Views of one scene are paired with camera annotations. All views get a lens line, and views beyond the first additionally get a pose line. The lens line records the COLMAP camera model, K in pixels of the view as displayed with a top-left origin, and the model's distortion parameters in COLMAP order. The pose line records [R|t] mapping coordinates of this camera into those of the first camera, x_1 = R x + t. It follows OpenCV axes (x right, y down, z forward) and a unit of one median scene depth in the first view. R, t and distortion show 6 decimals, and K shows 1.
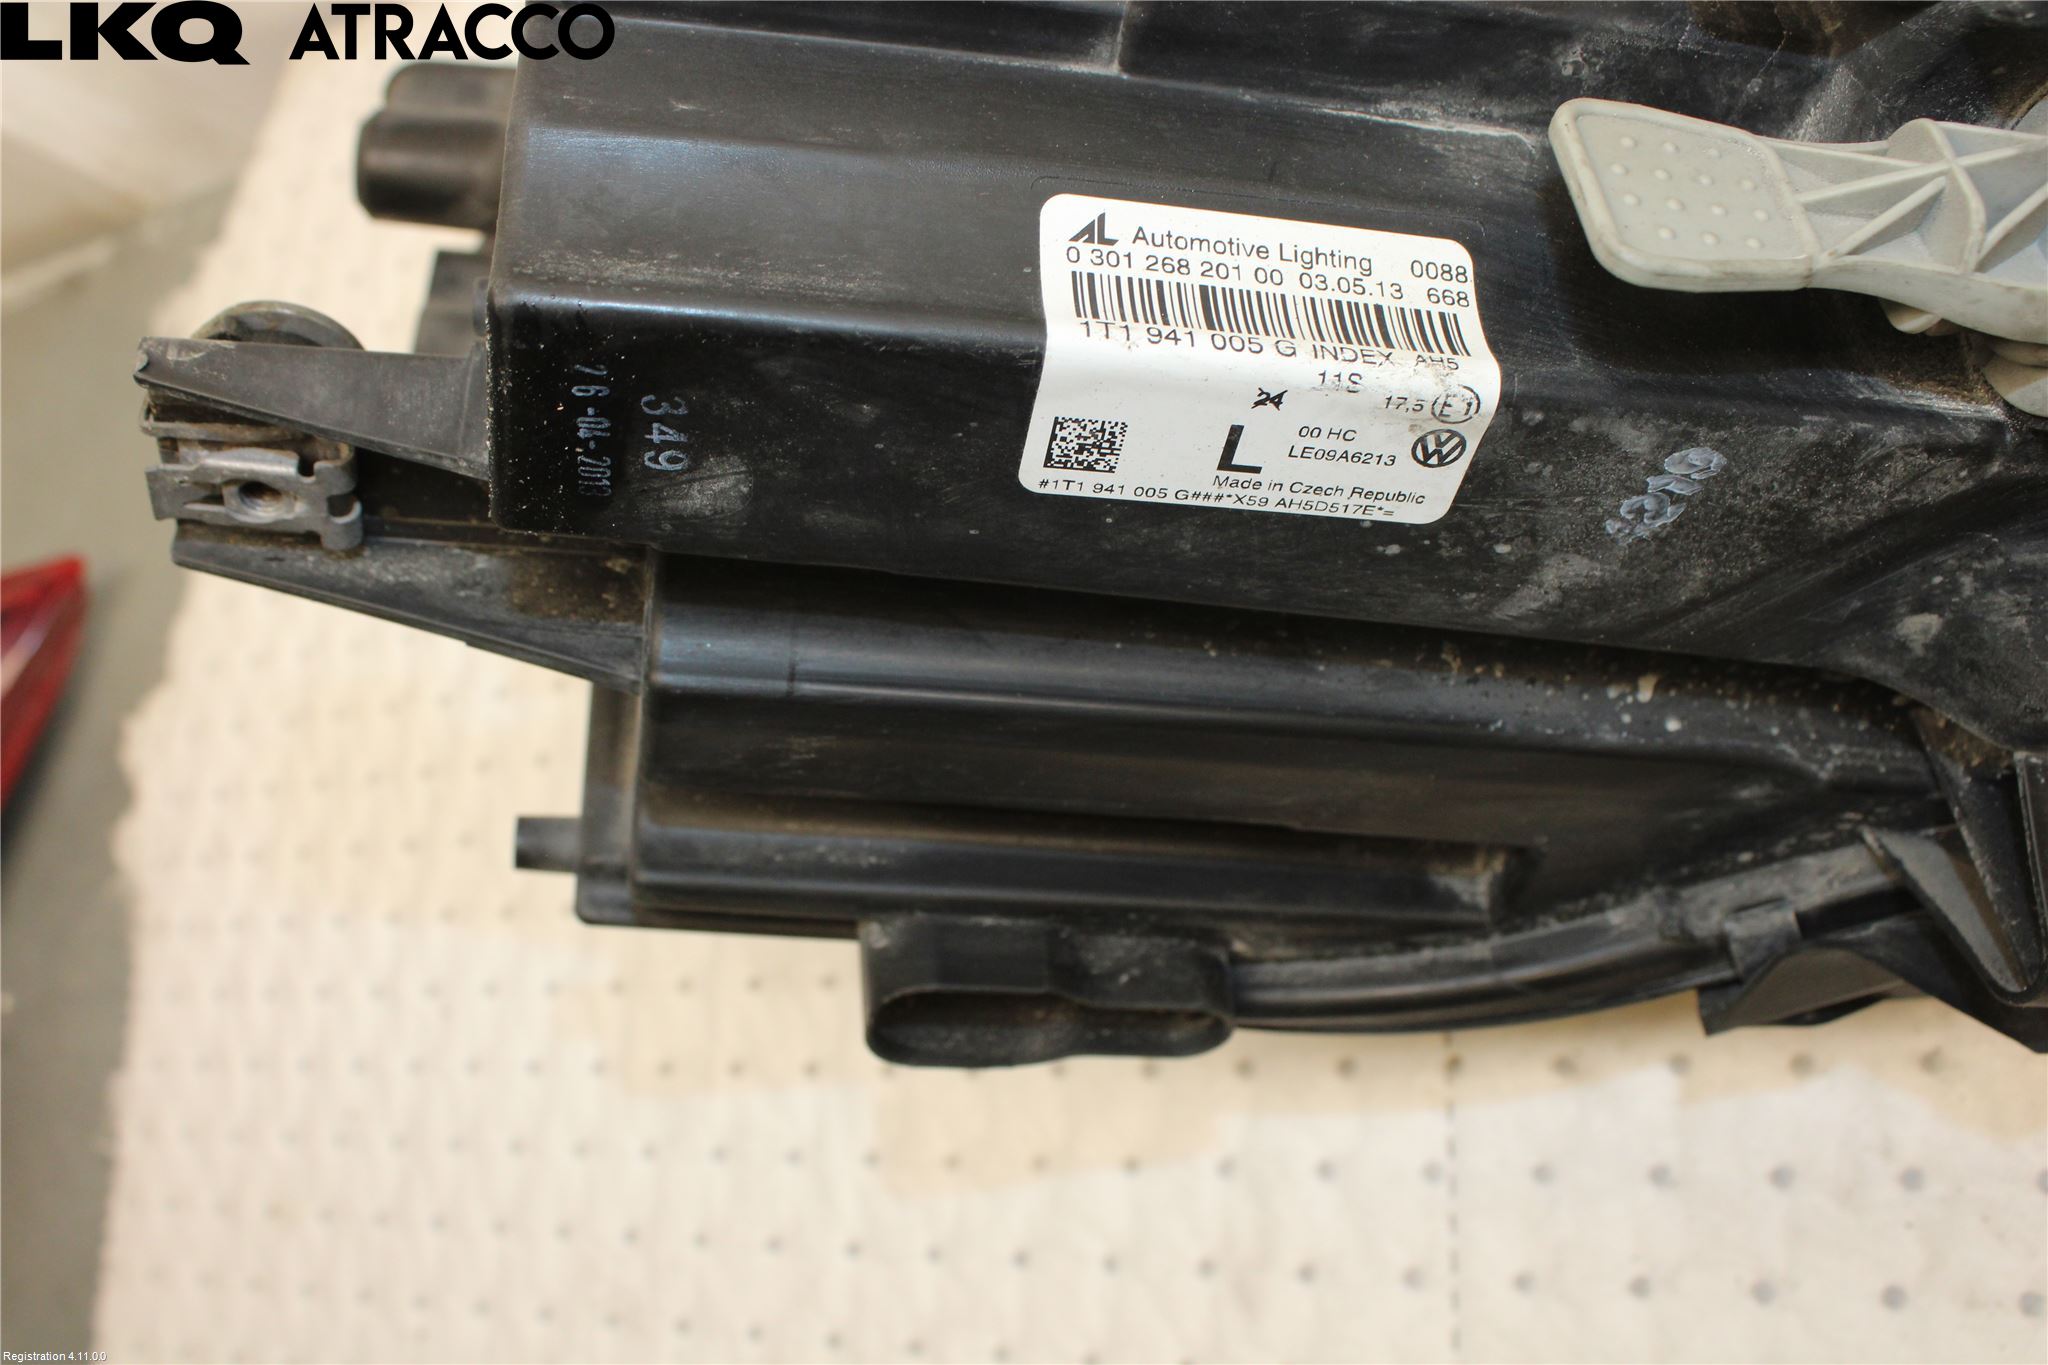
lens RADIAL K [[1998.5, 0, 1024.0], [0, 1998.5, 682.5], [0, 0, 1]] dist [-0.184000, 0.245663]
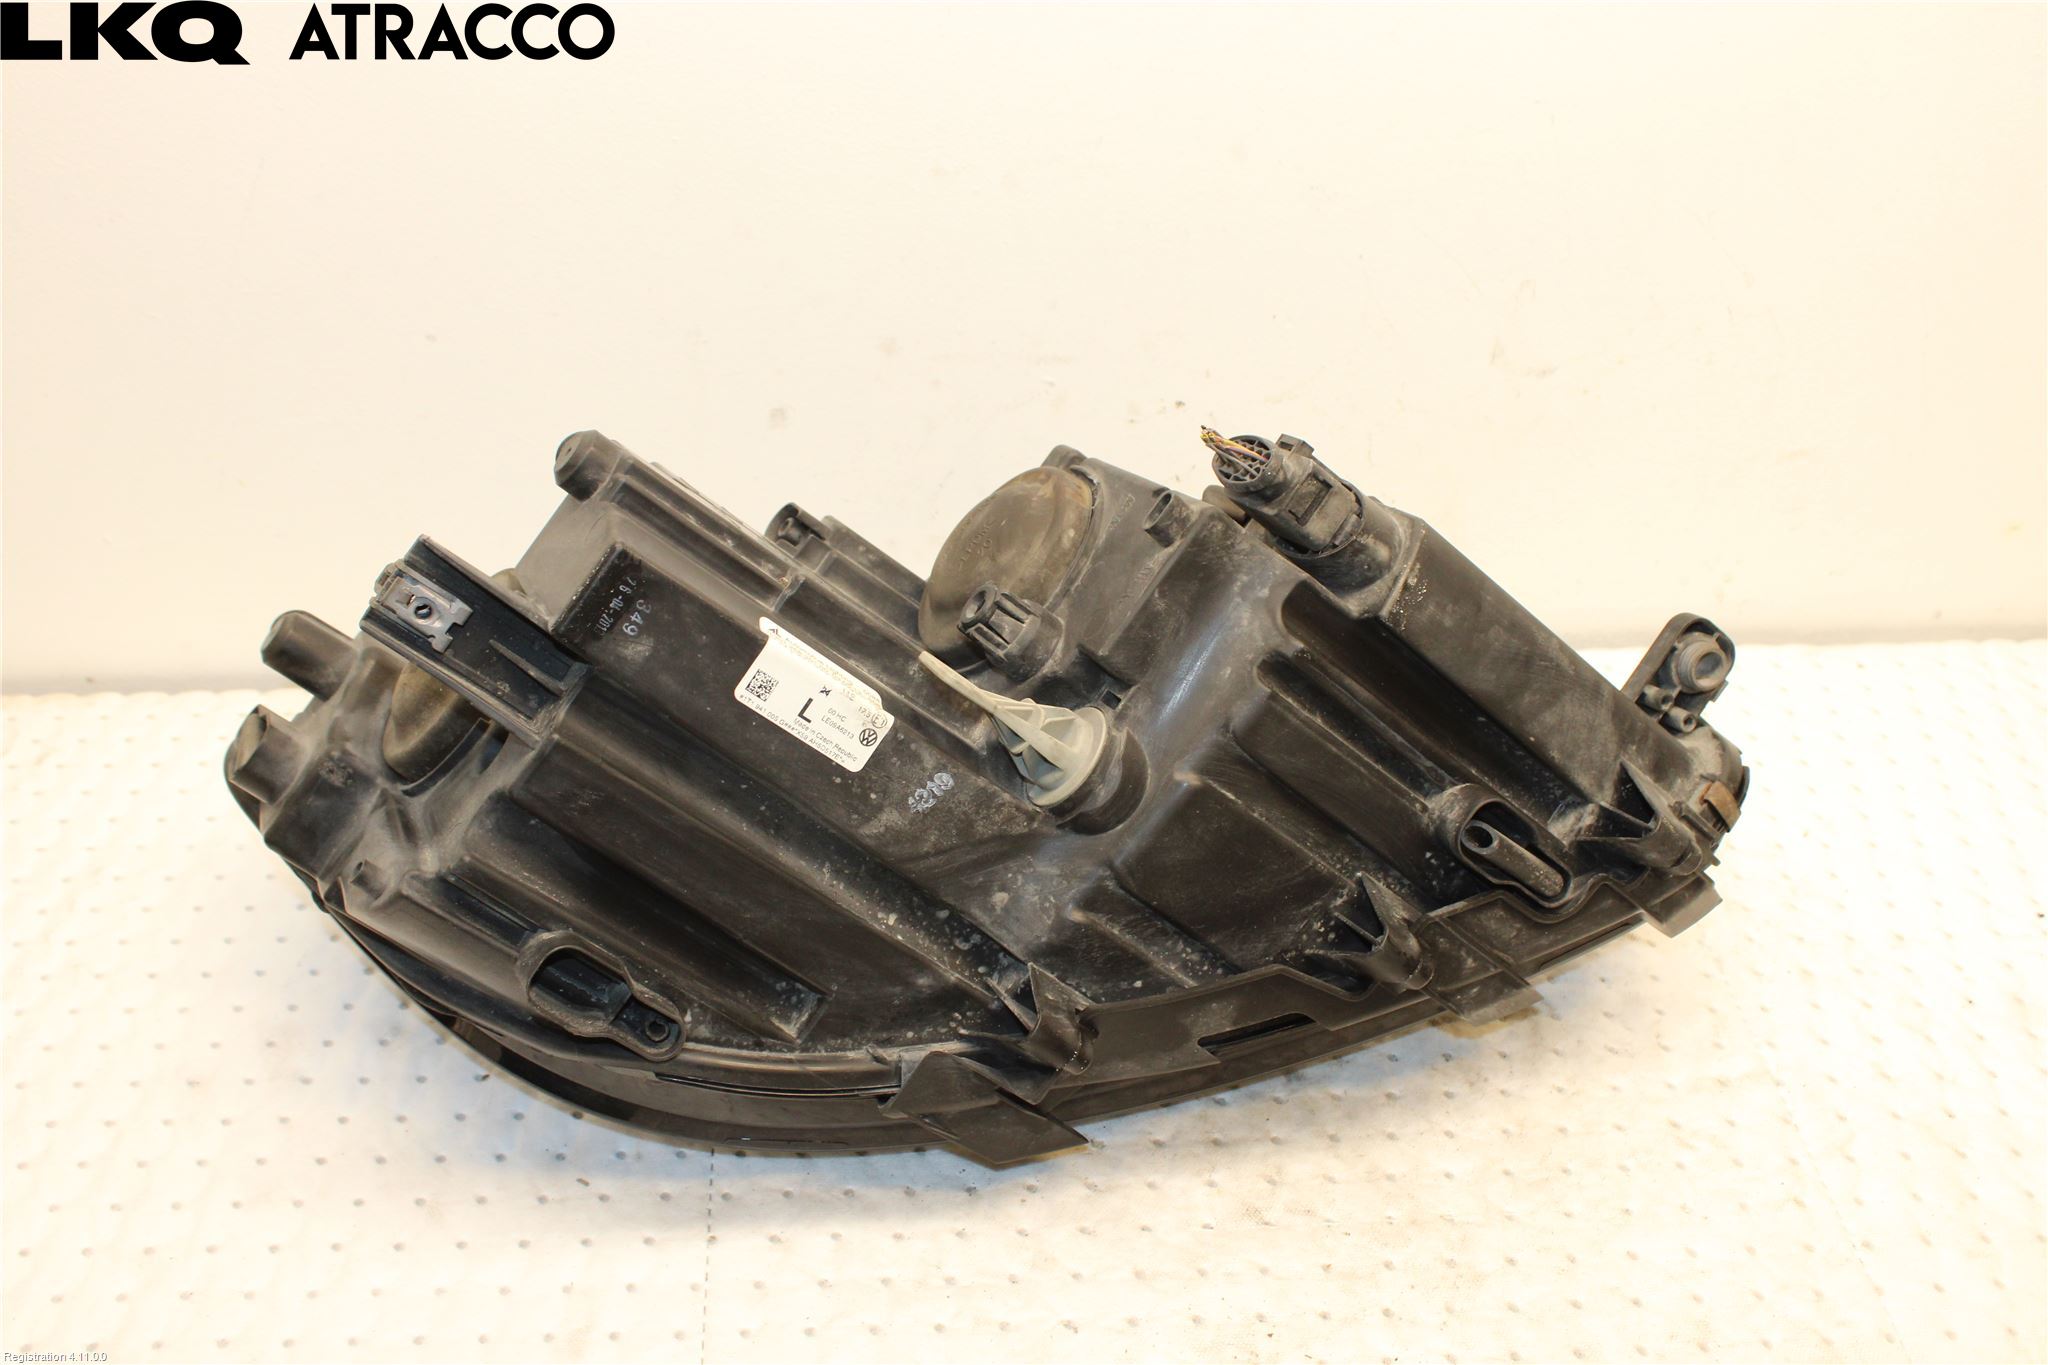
lens RADIAL K [[1998.5, 0, 1024.0], [0, 1998.5, 682.5], [0, 0, 1]] dist [-0.184000, 0.245663]
pose [[0.844120, 0.385048, 0.373096, -0.675503], [-0.044360, 0.743643, -0.667103, 1.657735], [-0.534317, 0.546564, 0.644805, -0.981206]]
